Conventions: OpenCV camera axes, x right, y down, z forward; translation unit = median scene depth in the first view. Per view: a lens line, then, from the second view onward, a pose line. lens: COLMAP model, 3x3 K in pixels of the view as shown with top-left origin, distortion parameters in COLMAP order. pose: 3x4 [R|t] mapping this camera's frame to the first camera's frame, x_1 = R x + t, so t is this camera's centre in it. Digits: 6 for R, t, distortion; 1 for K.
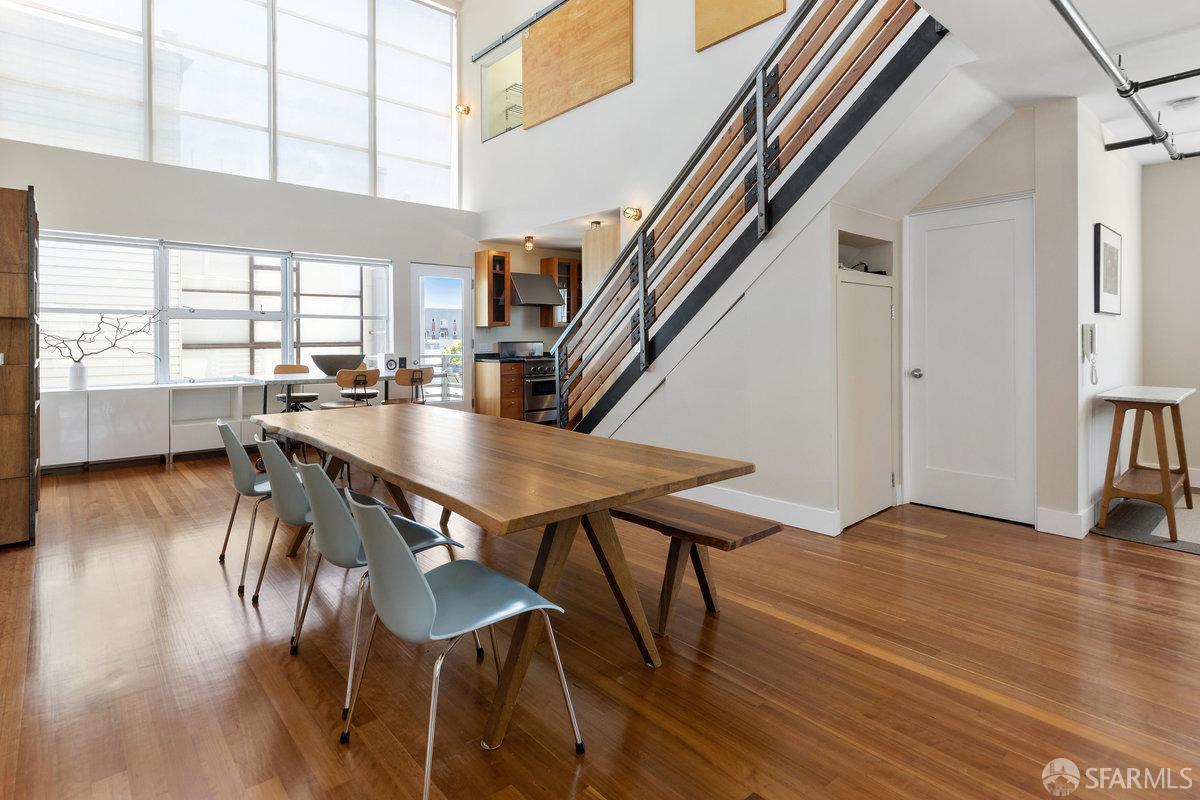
lens RADIAL K [[625.4, 0, 602.2], [0, 625.4, 337.7], [0, 0, 1]] dist [0.000056, 0.000062]
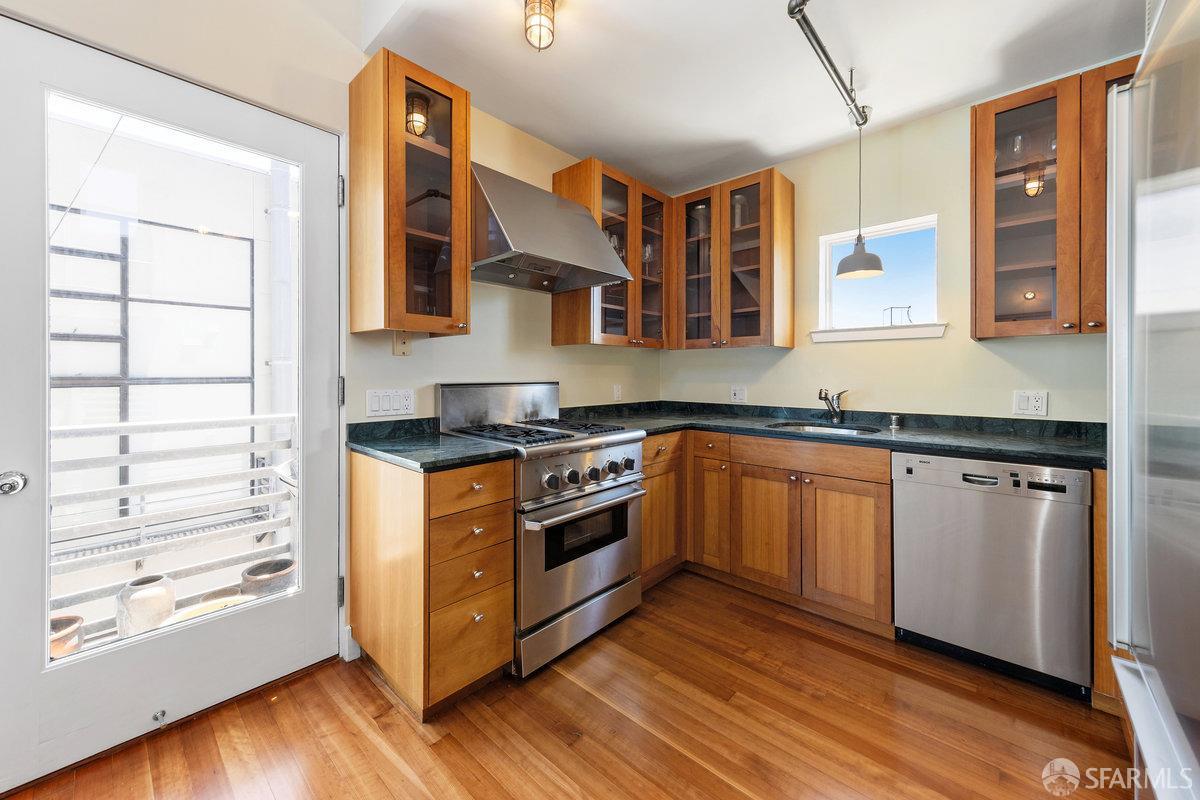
lens RADIAL K [[455.5, 0, 603.1], [0, 455.5, 375.6], [0, 0, 1]] dist [0.001480, 0.000037]
pose [[0.993867, 0.006835, 0.110366, -0.107763], [-0.007351, 0.999964, 0.004264, 0.000845], [-0.110333, -0.005049, 0.993882, 0.777383]]
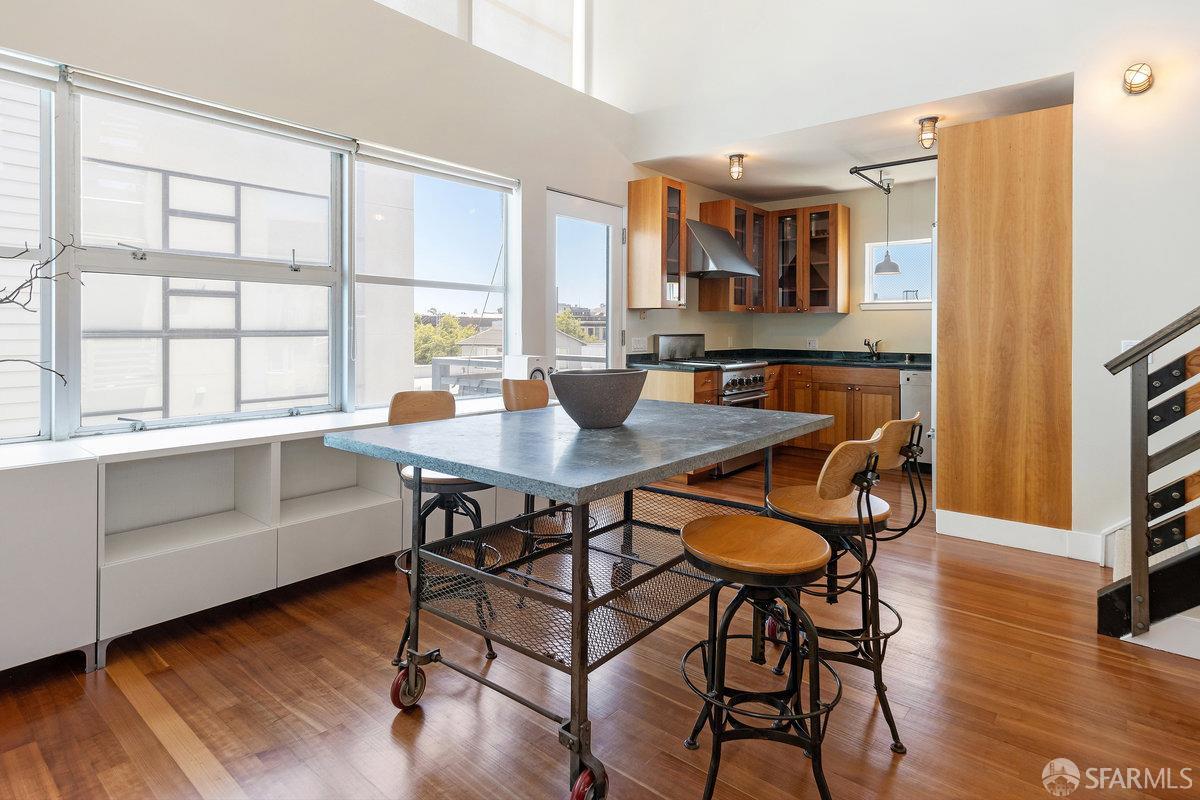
lens RADIAL K [[639.3, 0, 596.0], [0, 639.3, 334.2], [0, 0, 1]] dist [0.000014, -0.000257]
pose [[0.989523, 0.009986, 0.144027, -0.321762], [-0.011626, 0.999877, 0.010548, 0.000490], [-0.143904, -0.012112, 0.989518, 0.415259]]
